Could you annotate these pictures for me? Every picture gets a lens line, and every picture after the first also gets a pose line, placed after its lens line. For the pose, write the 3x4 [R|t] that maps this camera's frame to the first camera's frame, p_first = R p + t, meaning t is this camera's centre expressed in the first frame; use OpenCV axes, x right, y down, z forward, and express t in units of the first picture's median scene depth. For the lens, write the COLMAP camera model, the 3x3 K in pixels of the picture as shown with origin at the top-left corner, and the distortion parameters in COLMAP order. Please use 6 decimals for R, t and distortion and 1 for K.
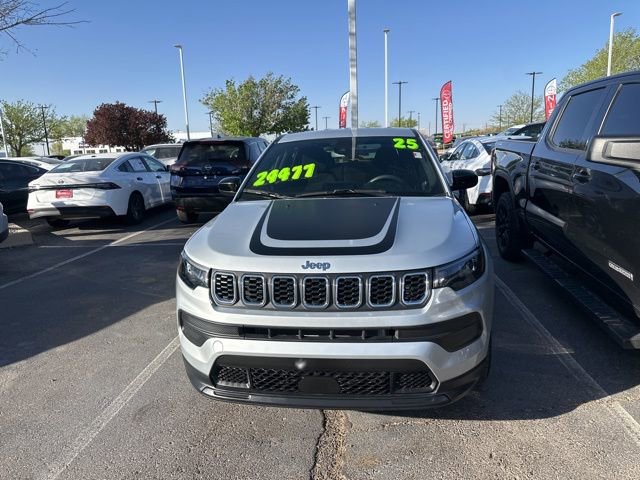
lens RADIAL K [[448.5, 0, 321.3], [0, 448.5, 240.0], [0, 0, 1]] dist [0.042199, -0.052214]
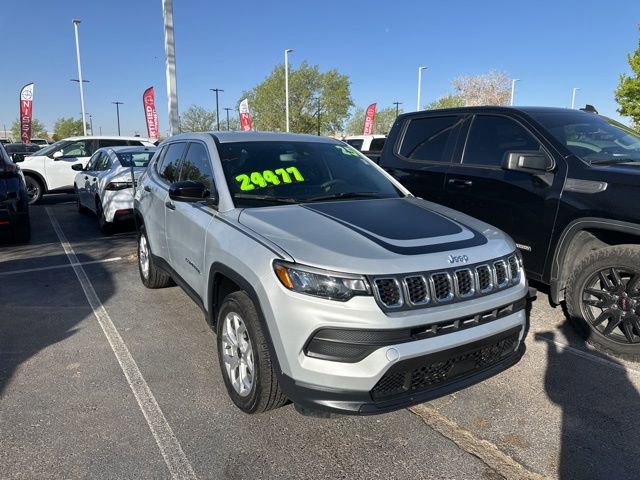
lens RADIAL K [[448.5, 0, 318.6], [0, 448.5, 241.6], [0, 0, 1]] dist [0.042199, -0.052214]
pose [[0.776841, -0.080066, 0.624586, -0.624091], [0.089986, 0.995819, 0.015732, -0.021500], [-0.623234, 0.043983, 0.780797, 0.229117]]
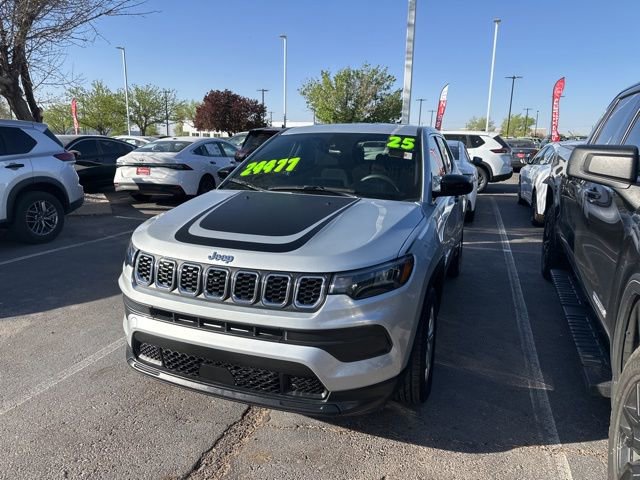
lens RADIAL K [[448.5, 0, 315.2], [0, 448.5, 244.6], [0, 0, 1]] dist [0.042199, -0.052214]
pose [[0.969936, 0.107331, -0.218412, 0.268826], [-0.101585, 0.994123, 0.037403, -0.020518], [0.221143, -0.014091, 0.975140, 0.036564]]
